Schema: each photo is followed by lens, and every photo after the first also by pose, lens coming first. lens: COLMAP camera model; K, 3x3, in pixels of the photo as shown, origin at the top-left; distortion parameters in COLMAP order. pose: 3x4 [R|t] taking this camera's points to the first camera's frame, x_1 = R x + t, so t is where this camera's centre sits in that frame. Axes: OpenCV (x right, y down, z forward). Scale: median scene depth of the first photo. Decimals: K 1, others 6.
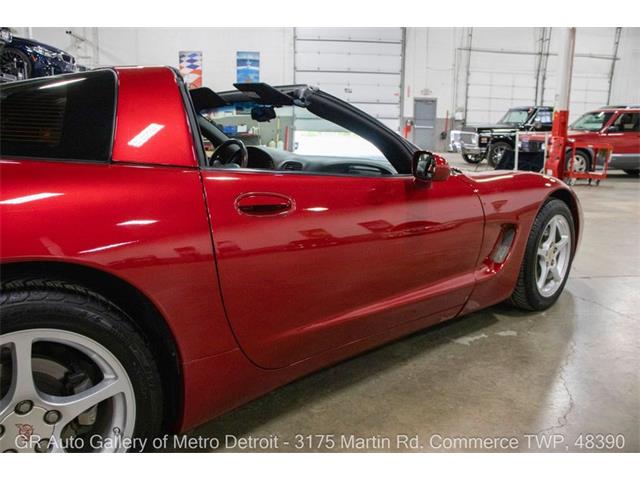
lens RADIAL K [[586.0, 0, 320.0], [0, 586.0, 240.0], [0, 0, 1]] dist [-0.139675, 0.151862]
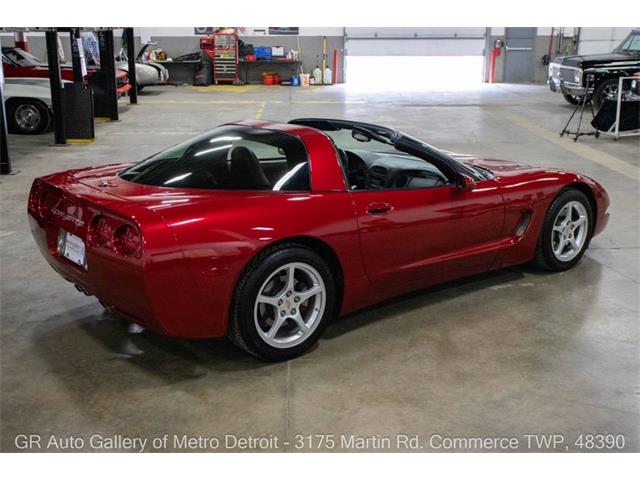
lens RADIAL K [[913.2, 0, 320.0], [0, 913.2, 240.0], [0, 0, 1]] dist [0.017004, 1.290434]
pose [[0.998579, 0.011263, -0.052082, -0.071197], [-0.008350, 0.998406, 0.055813, -0.068272], [0.052627, -0.055299, 0.997082, -1.206991]]
